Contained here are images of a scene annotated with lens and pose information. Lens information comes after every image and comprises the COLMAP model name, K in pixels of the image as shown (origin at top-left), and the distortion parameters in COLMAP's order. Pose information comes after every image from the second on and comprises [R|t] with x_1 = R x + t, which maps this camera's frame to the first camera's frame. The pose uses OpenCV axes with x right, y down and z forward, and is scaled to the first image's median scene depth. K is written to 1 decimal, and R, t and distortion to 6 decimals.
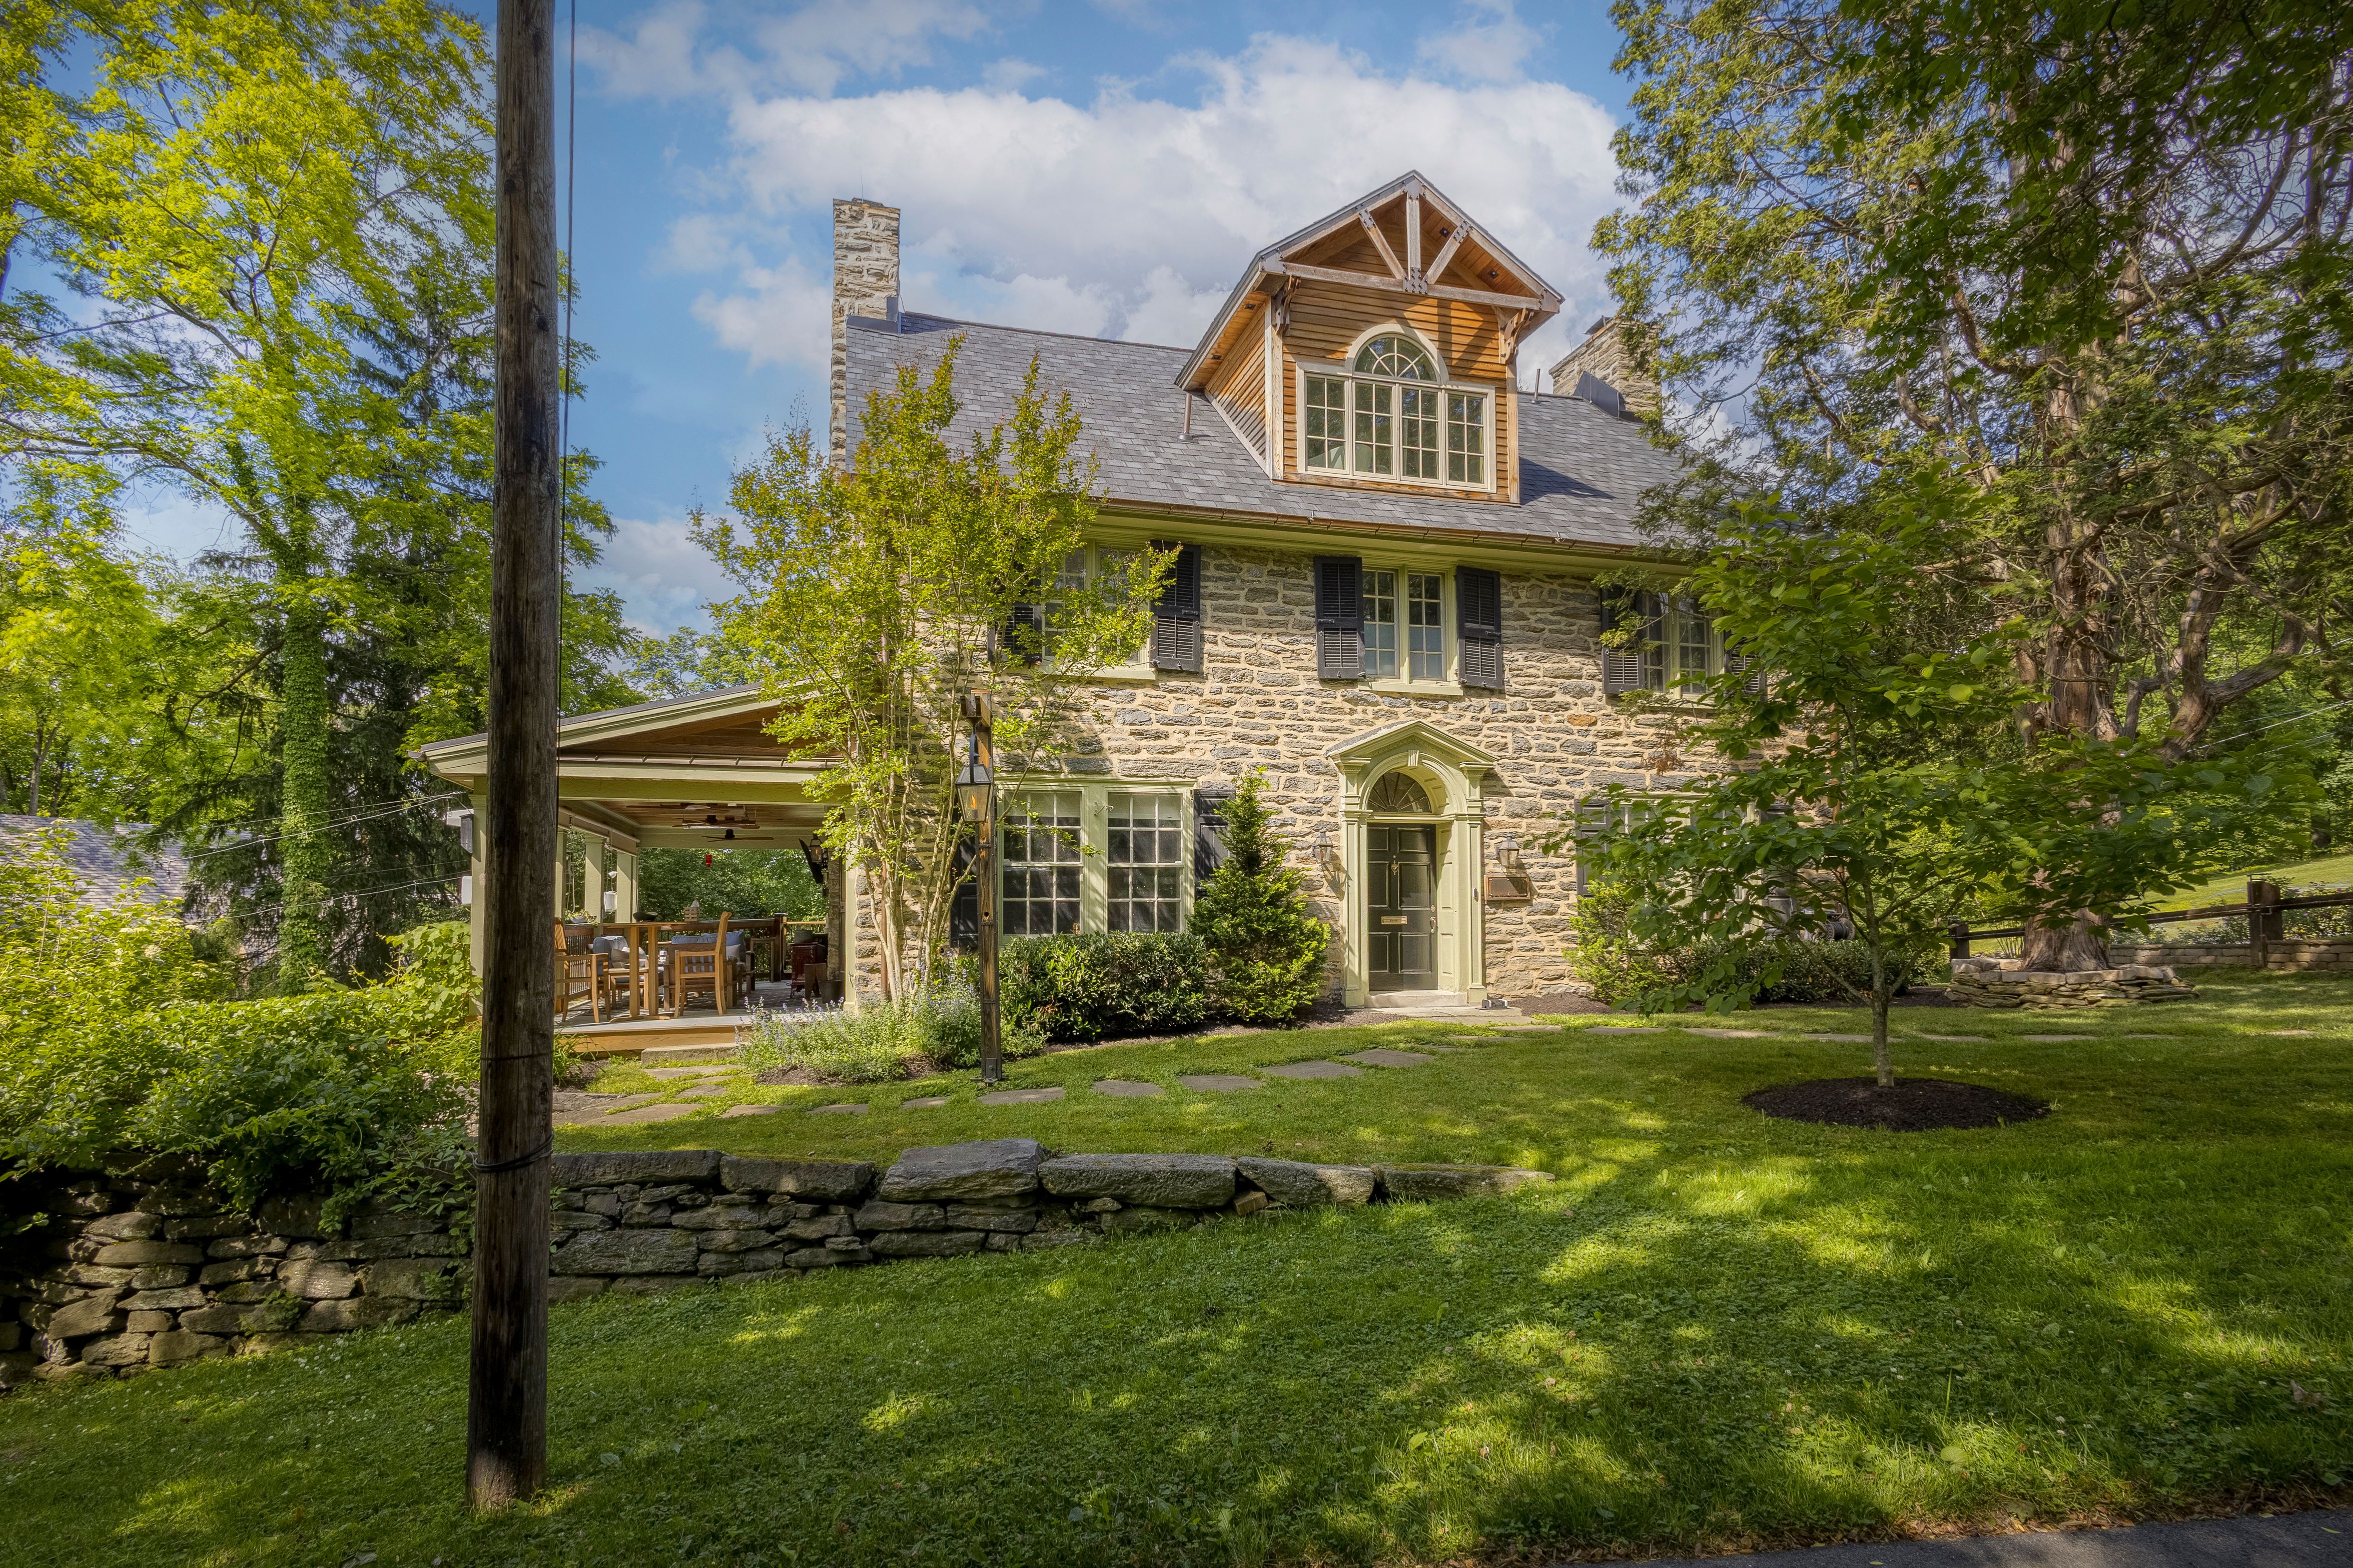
lens RADIAL K [[1756.4, 0, 1176.5], [0, 1756.4, 784.0], [0, 0, 1]] dist [0.000008, -0.000223]
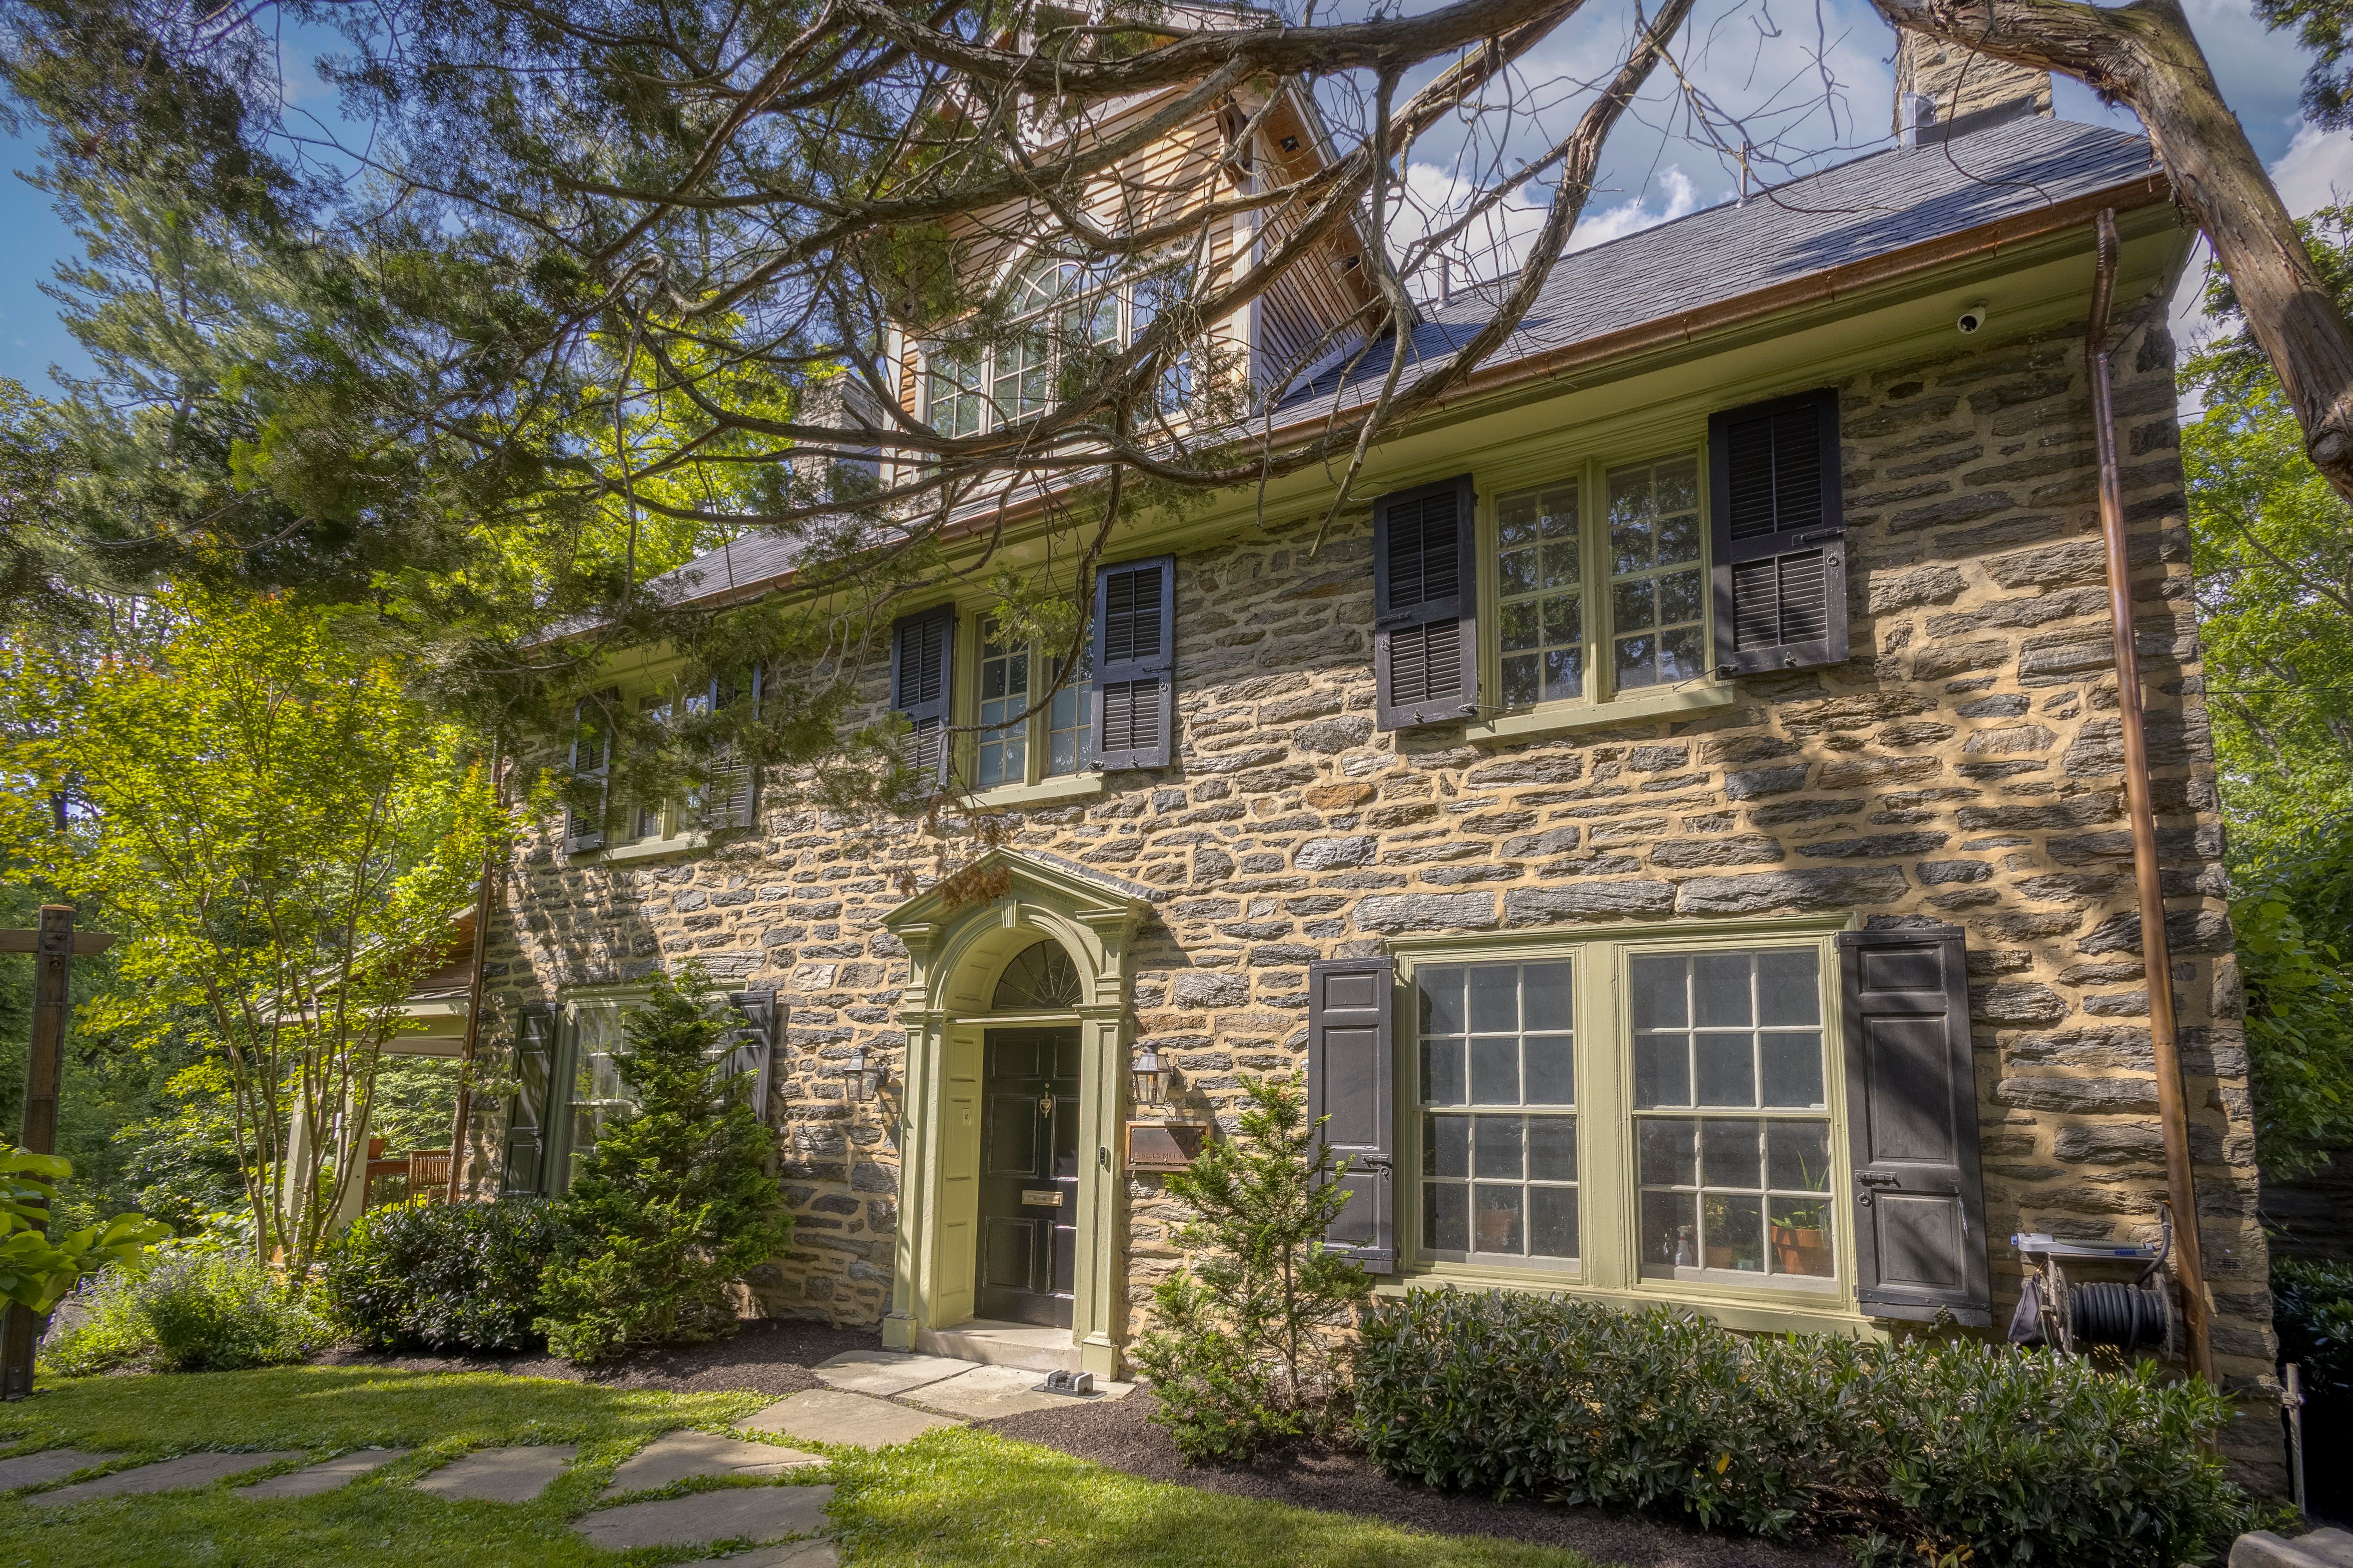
lens RADIAL K [[1756.6, 0, 1176.5], [0, 1756.6, 784.0], [0, 0, 1]] dist [0.000008, -0.000223]
pose [[0.445975, -0.172477, -0.878270, 0.655089], [0.029270, 0.983543, -0.178288, 0.046339], [0.894567, 0.053805, 0.443684, 0.771846]]
